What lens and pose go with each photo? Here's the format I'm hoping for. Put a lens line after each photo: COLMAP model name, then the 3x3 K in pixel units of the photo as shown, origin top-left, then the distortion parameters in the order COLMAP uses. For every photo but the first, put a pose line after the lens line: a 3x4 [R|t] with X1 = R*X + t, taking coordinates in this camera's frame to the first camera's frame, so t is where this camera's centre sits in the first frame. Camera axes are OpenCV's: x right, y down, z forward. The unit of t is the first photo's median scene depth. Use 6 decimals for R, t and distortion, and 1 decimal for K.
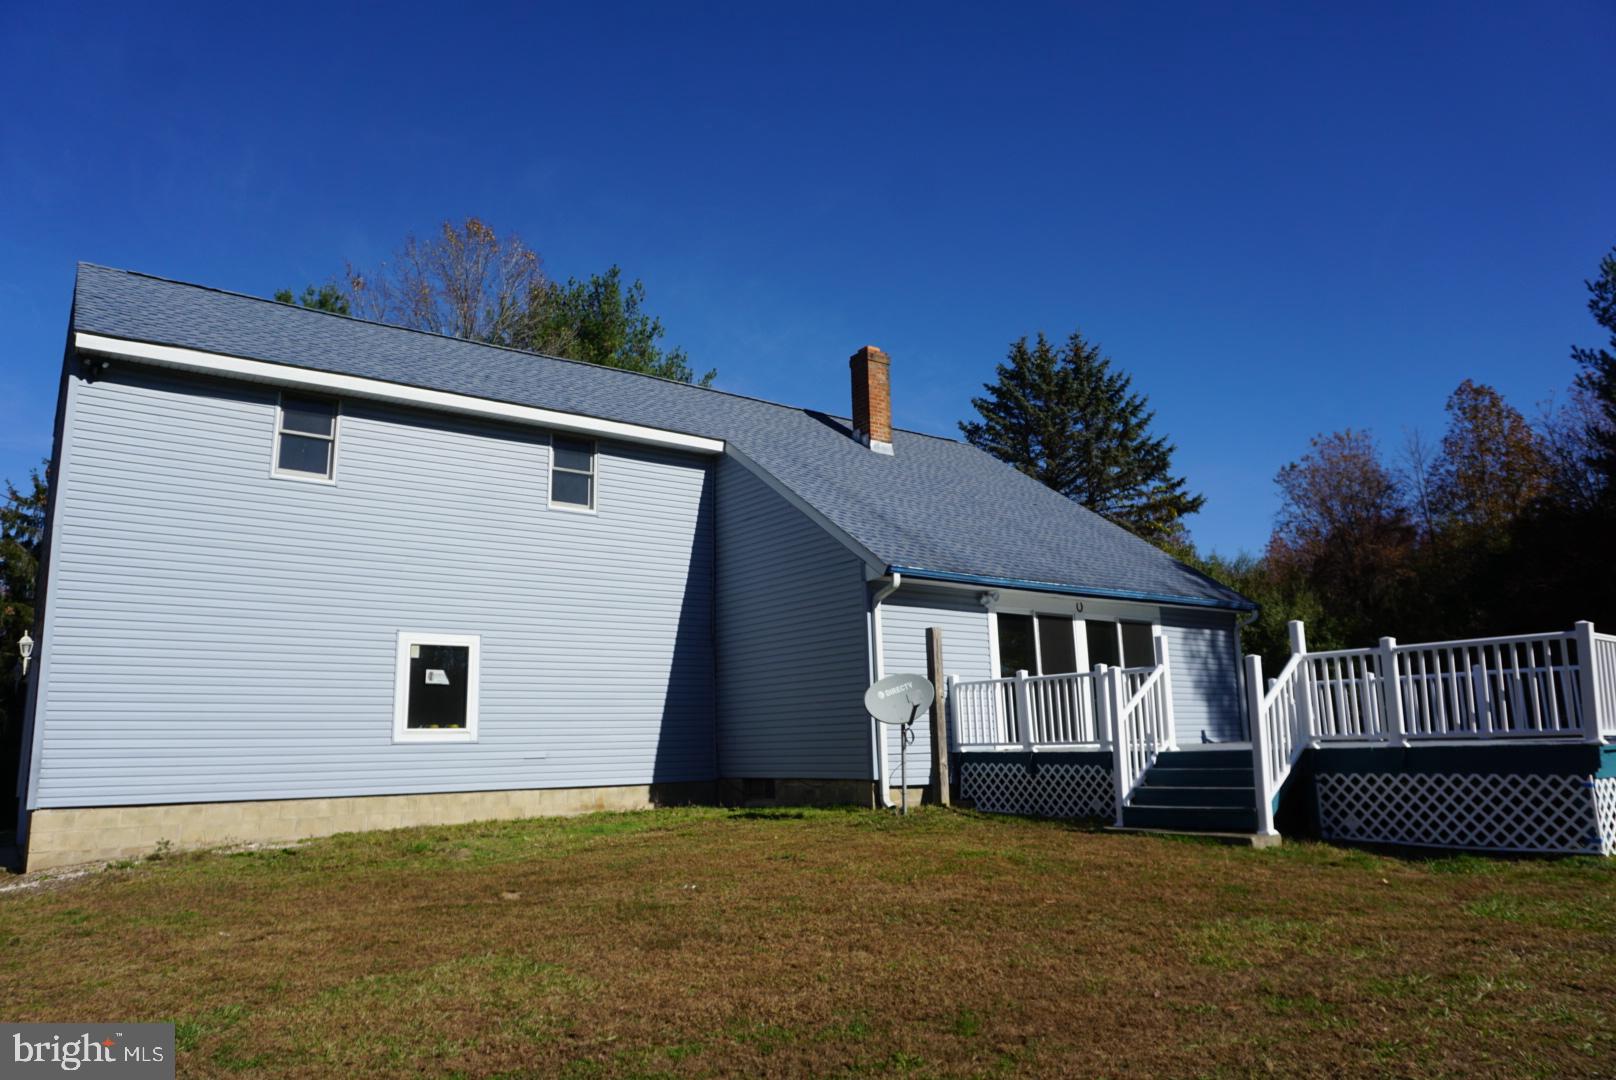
lens RADIAL K [[1083.5, 0, 806.4], [0, 1083.5, 544.8], [0, 0, 1]] dist [-0.030735, 0.013469]
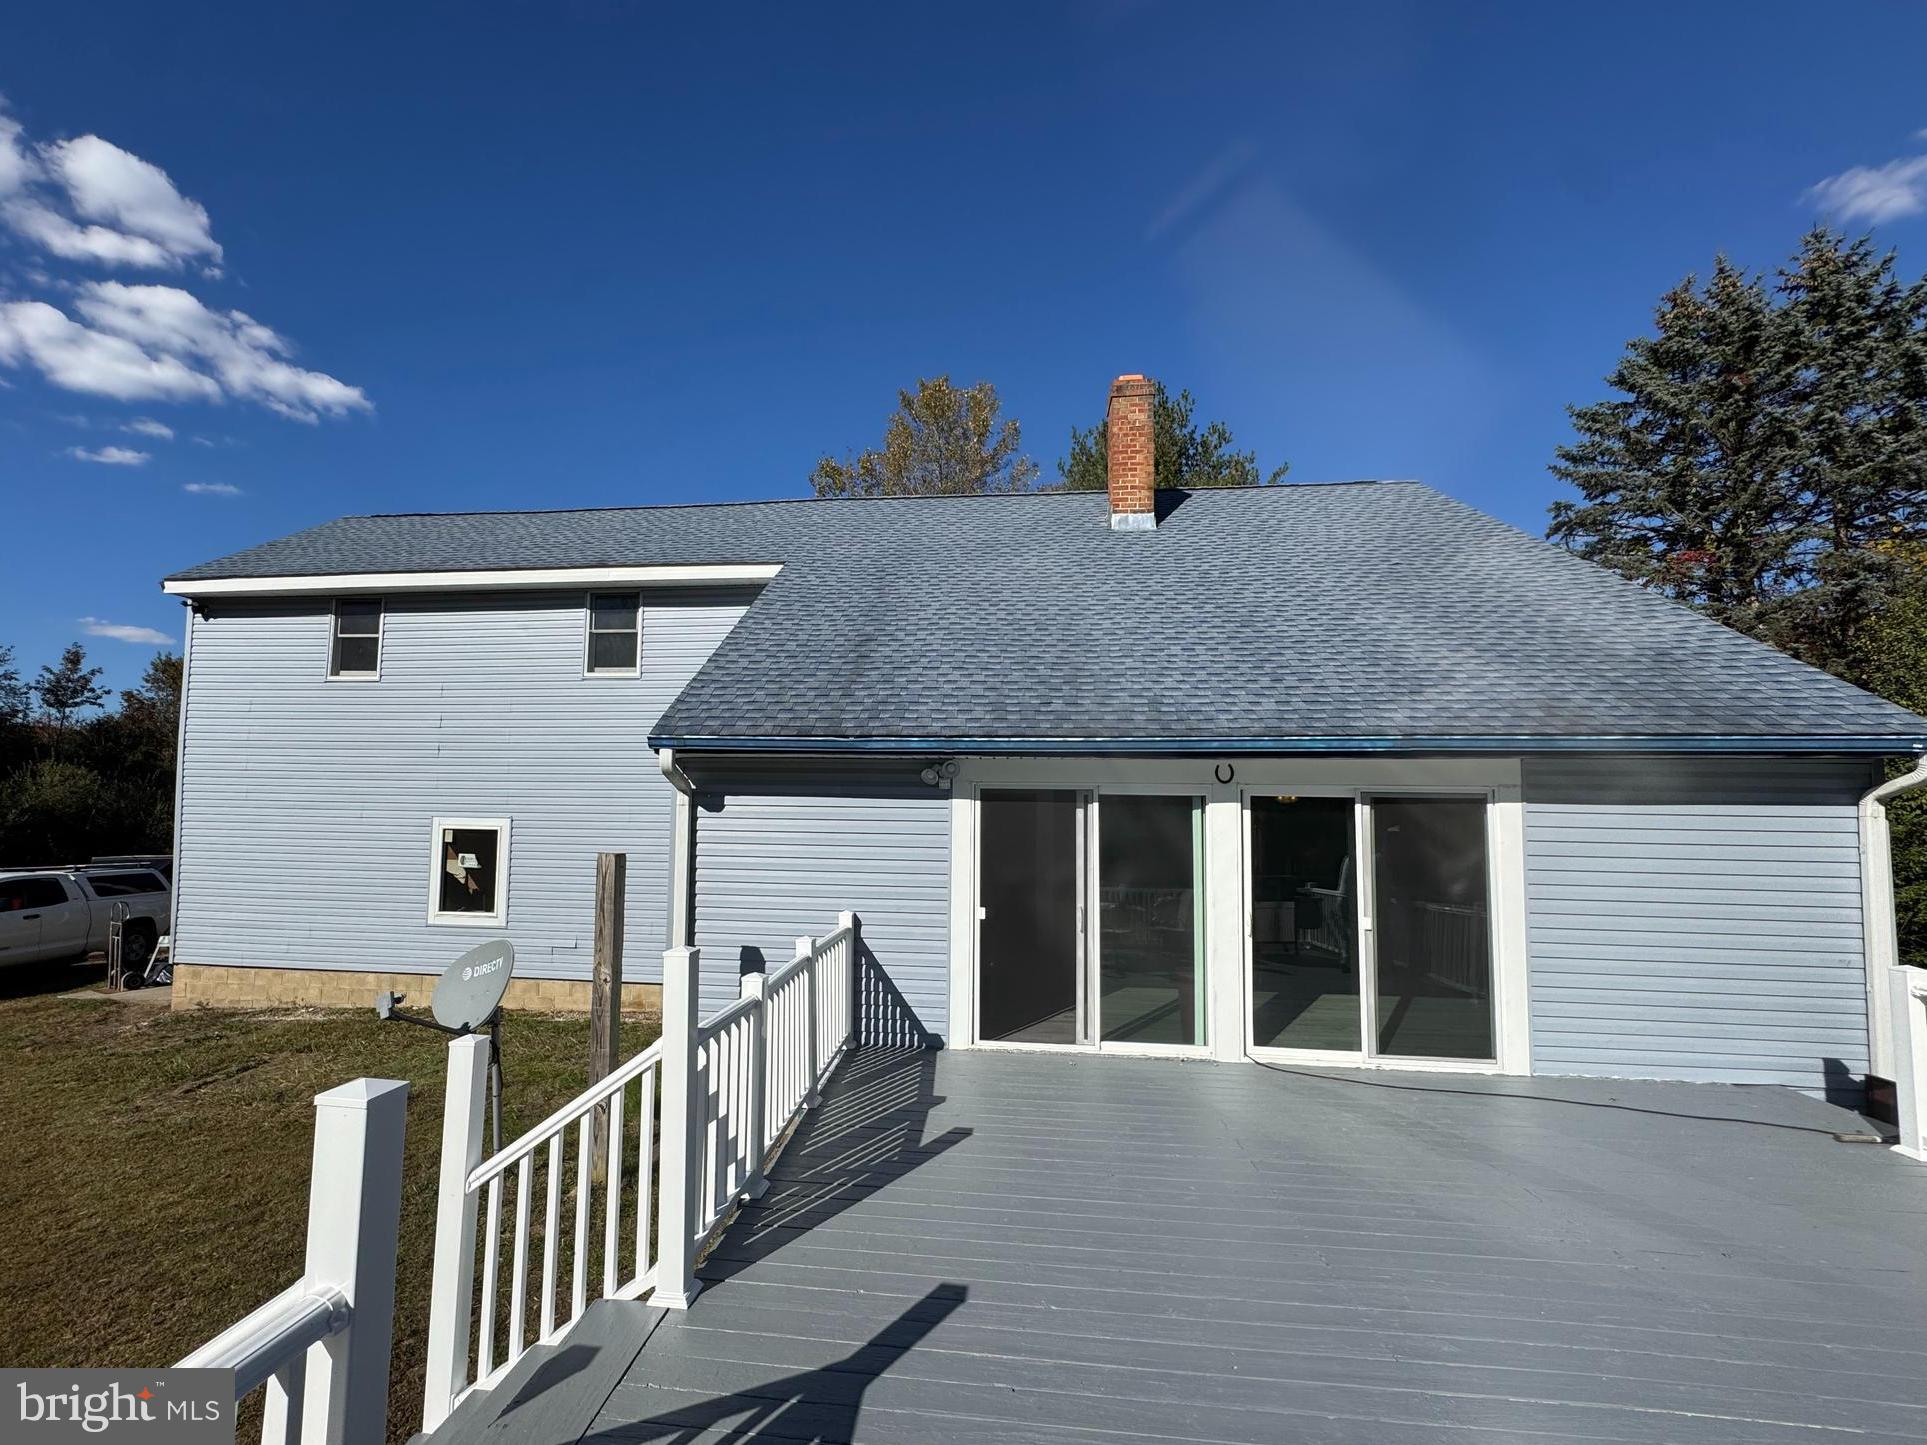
lens RADIAL K [[781.9, 0, 991.9], [0, 781.9, 748.8], [0, 0, 1]] dist [0.000976, -0.000248]
pose [[0.721182, -0.015939, -0.692562, 0.505896], [0.097857, 0.992055, 0.079068, 0.009121], [0.685799, -0.124794, 0.717012, 0.810650]]
